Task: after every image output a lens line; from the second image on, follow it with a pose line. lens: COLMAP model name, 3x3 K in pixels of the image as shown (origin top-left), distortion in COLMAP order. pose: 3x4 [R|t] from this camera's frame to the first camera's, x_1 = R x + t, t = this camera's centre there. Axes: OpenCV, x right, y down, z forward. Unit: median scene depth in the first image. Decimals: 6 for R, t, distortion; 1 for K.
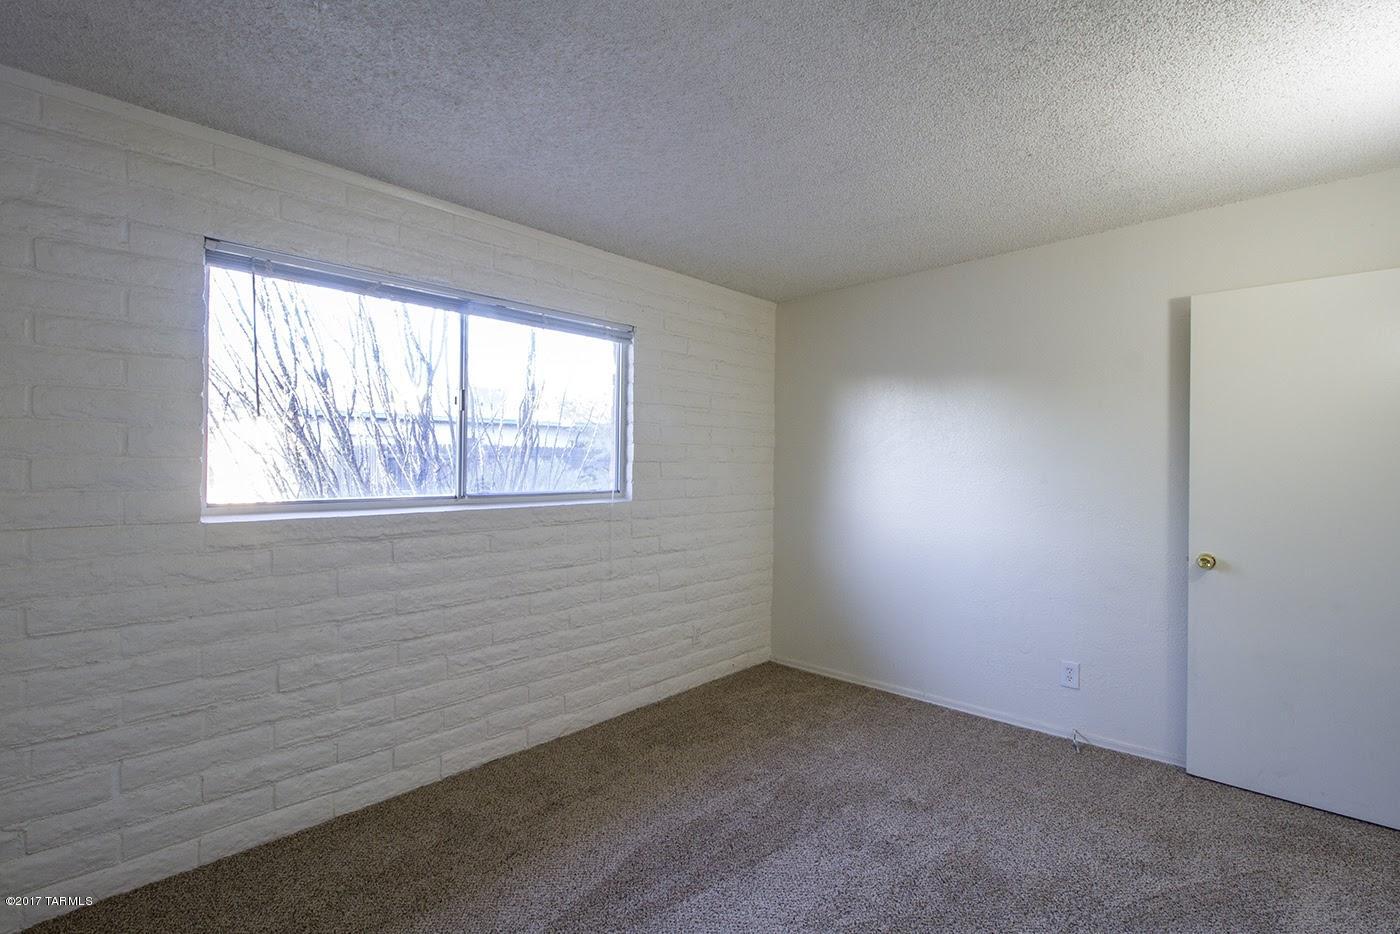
lens RADIAL K [[672.4, 0, 706.5], [0, 672.4, 461.0], [0, 0, 1]] dist [0.000136, -0.011305]
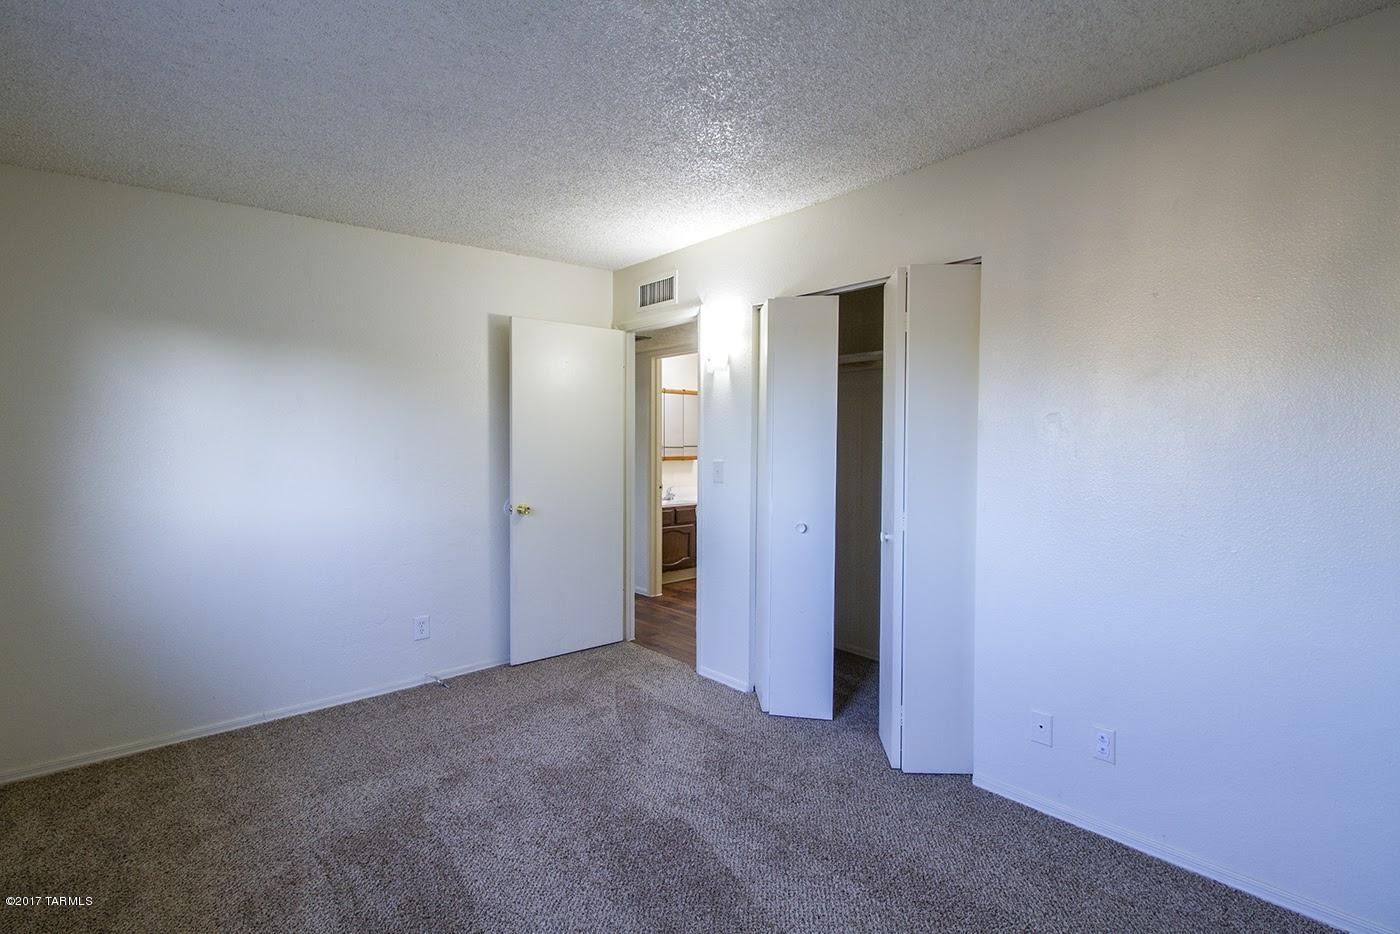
lens RADIAL K [[651.6, 0, 709.3], [0, 651.6, 432.8], [0, 0, 1]] dist [0.001767, -0.005796]
pose [[0.100178, -0.001582, 0.994968, -0.501135], [0.002254, 0.999997, 0.001364, -0.010637], [-0.994967, 0.002106, 0.100181, 0.404749]]
